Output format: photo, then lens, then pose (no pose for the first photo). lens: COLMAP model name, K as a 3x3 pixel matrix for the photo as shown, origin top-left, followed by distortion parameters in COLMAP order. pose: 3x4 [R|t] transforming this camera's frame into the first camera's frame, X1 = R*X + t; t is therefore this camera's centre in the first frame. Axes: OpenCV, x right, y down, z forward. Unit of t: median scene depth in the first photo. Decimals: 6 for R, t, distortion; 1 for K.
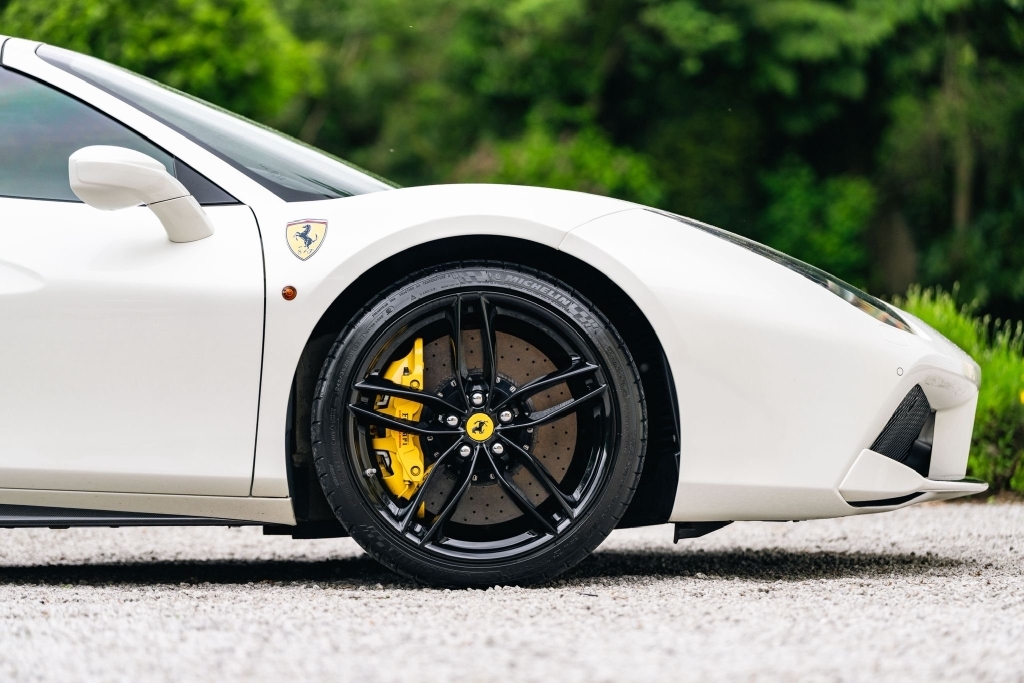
lens RADIAL K [[3989.8, 0, 510.7], [0, 3989.8, 341.0], [0, 0, 1]] dist [0.048008, 1.983655]
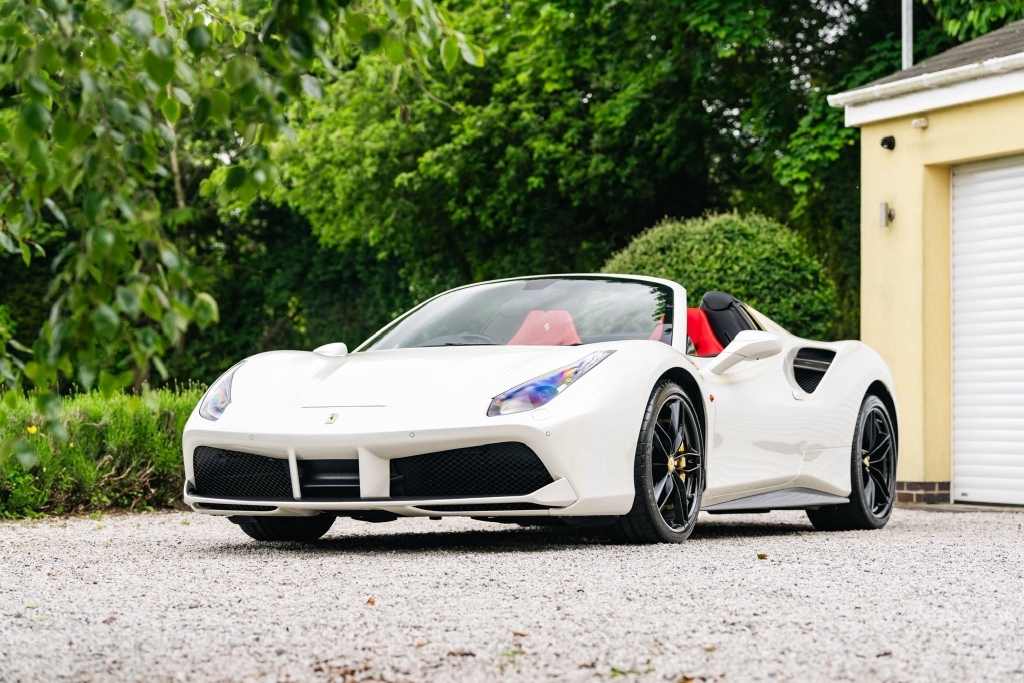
lens RADIAL K [[2475.2, 0, 511.9], [0, 2475.2, 343.6], [0, 0, 1]] dist [-0.024107, -0.145495]
pose [[0.940683, 0.022117, 0.338566, -0.659575], [-0.012470, 0.999453, -0.030643, -0.002849], [-0.339058, 0.024603, 0.940444, -0.283469]]
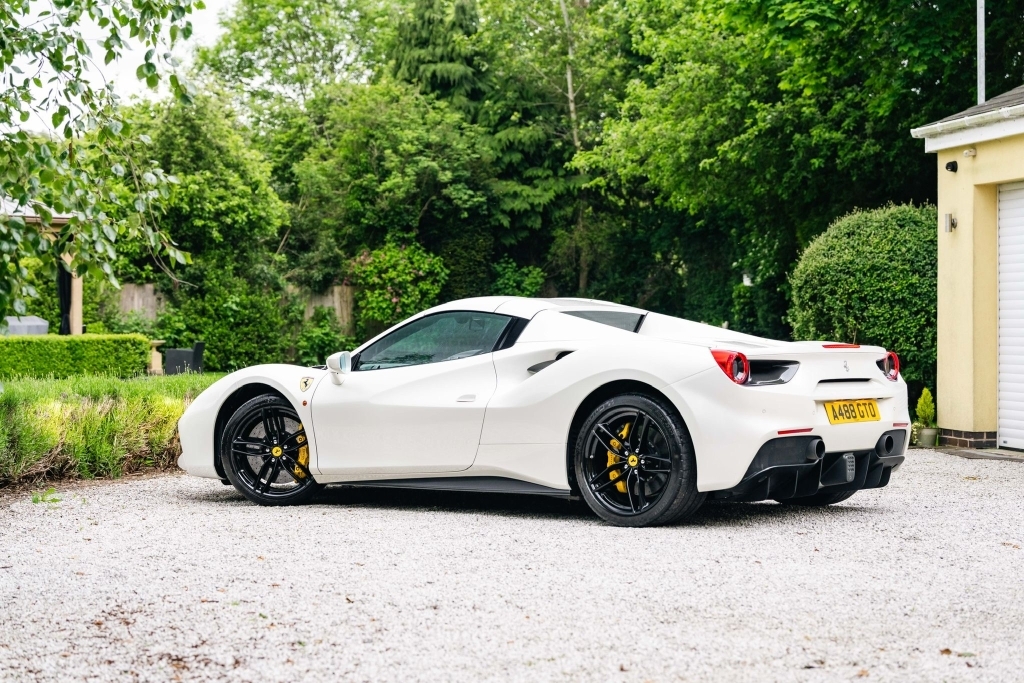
lens RADIAL K [[2109.8, 0, 508.2], [0, 2109.8, 337.8], [0, 0, 1]] dist [0.008302, -0.004911]
pose [[0.991233, 0.005550, 0.132011, -0.436102], [-0.006728, 0.999941, 0.008477, -0.070594], [-0.131956, -0.009291, 0.991212, -0.631296]]
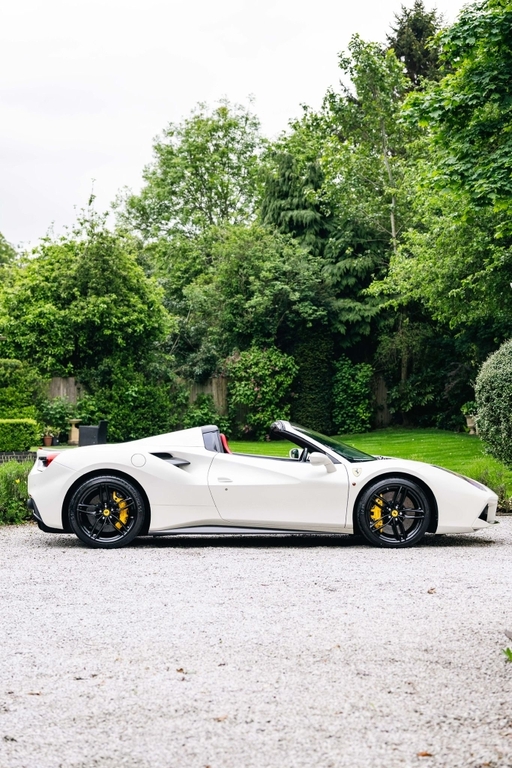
lens RADIAL K [[1630.2, 0, 243.6], [0, 1630.2, 408.7], [0, 0, 1]] dist [0.013079, 0.258926]
pose [[0.999692, 0.009060, 0.023098, -0.151484], [-0.009305, 0.999901, 0.010527, -0.114954], [-0.023000, -0.010739, 0.999678, -0.843234]]
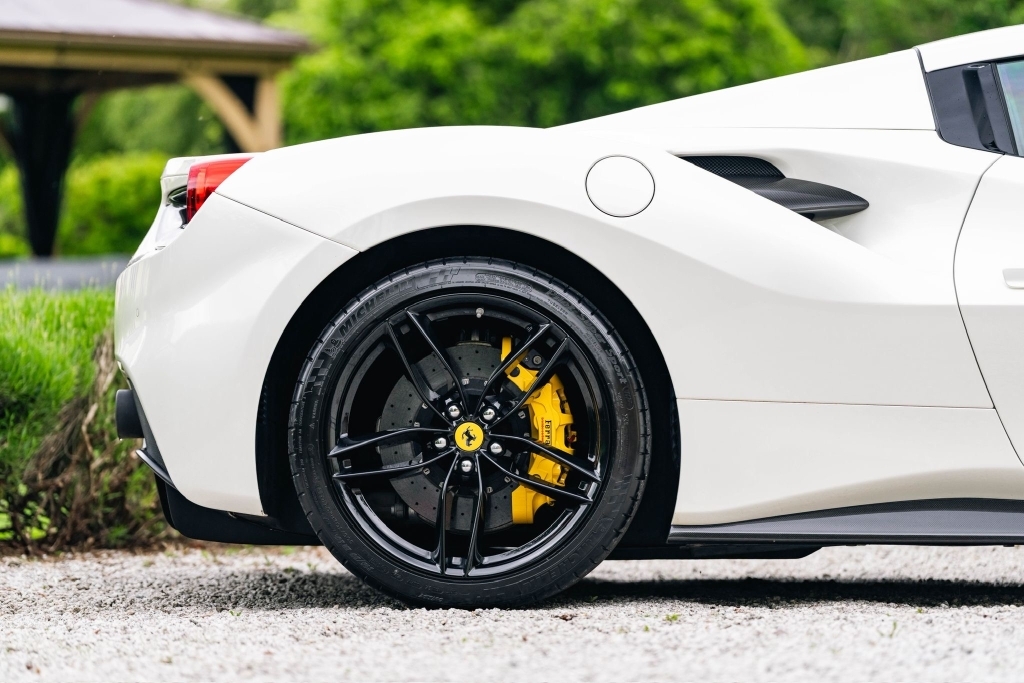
lens RADIAL K [[3989.8, 0, 510.7], [0, 3989.8, 341.0], [0, 0, 1]] dist [0.048008, 1.983655]
pose [[0.996781, 0.004923, -0.080025, -0.245674], [-0.005083, 0.999985, -0.001788, 0.001121], [0.080015, 0.002189, 0.996791, 0.043692]]
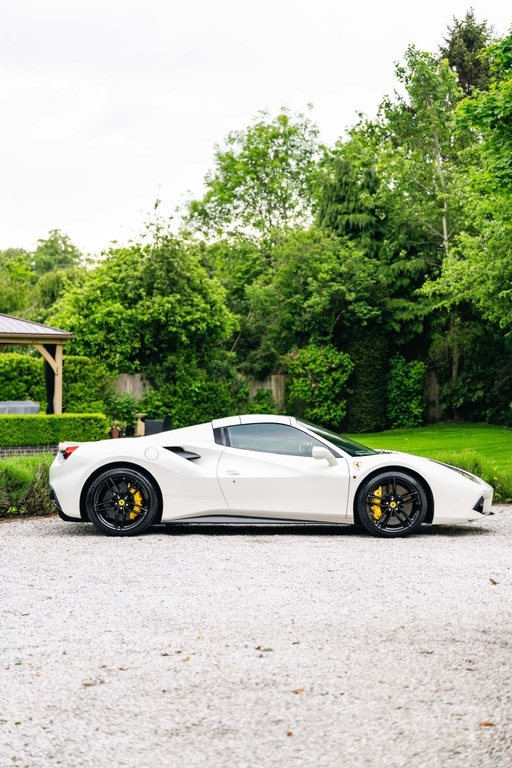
lens RADIAL K [[1568.8, 0, 257.2], [0, 1568.8, 407.6], [0, 0, 1]] dist [0.007369, 0.019340]
pose [[0.999917, 0.012469, -0.003123, -0.164662], [-0.012426, 0.999830, 0.013612, -0.117811], [0.003292, -0.013572, 0.999902, -0.886233]]
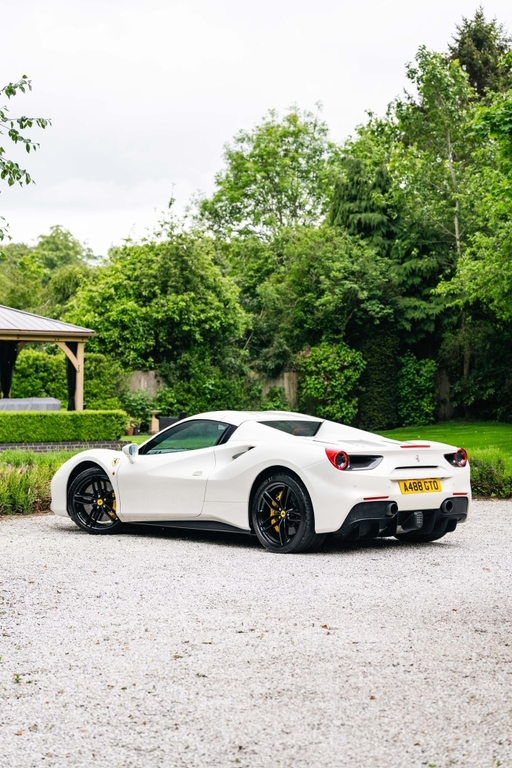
lens RADIAL K [[1582.4, 0, 256.2], [0, 1582.4, 393.1], [0, 0, 1]] dist [0.008302, -0.004911]
pose [[0.999873, 0.015276, -0.004575, -0.211367], [-0.015249, 0.999866, 0.005979, -0.117848], [0.004666, -0.005909, 0.999972, -0.982591]]
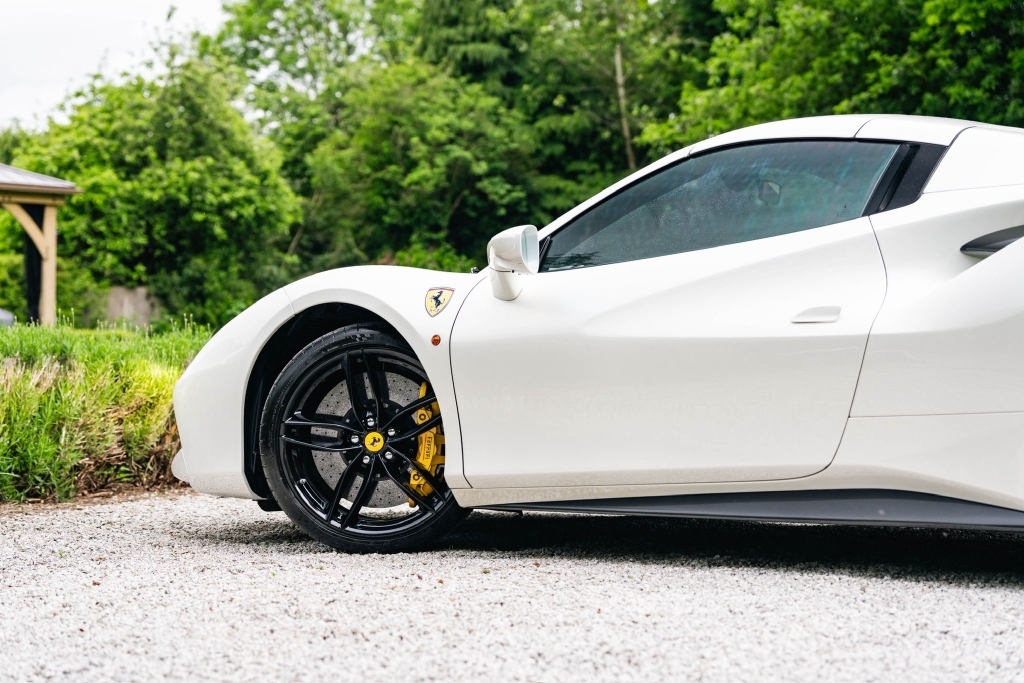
lens RADIAL K [[2109.8, 0, 508.2], [0, 2109.8, 337.8], [0, 0, 1]] dist [0.008302, -0.004911]
pose [[0.991000, 0.010102, 0.133481, -0.452753], [-0.008996, 0.999920, -0.008887, -0.006538], [-0.133560, 0.007607, 0.991011, 0.135905]]
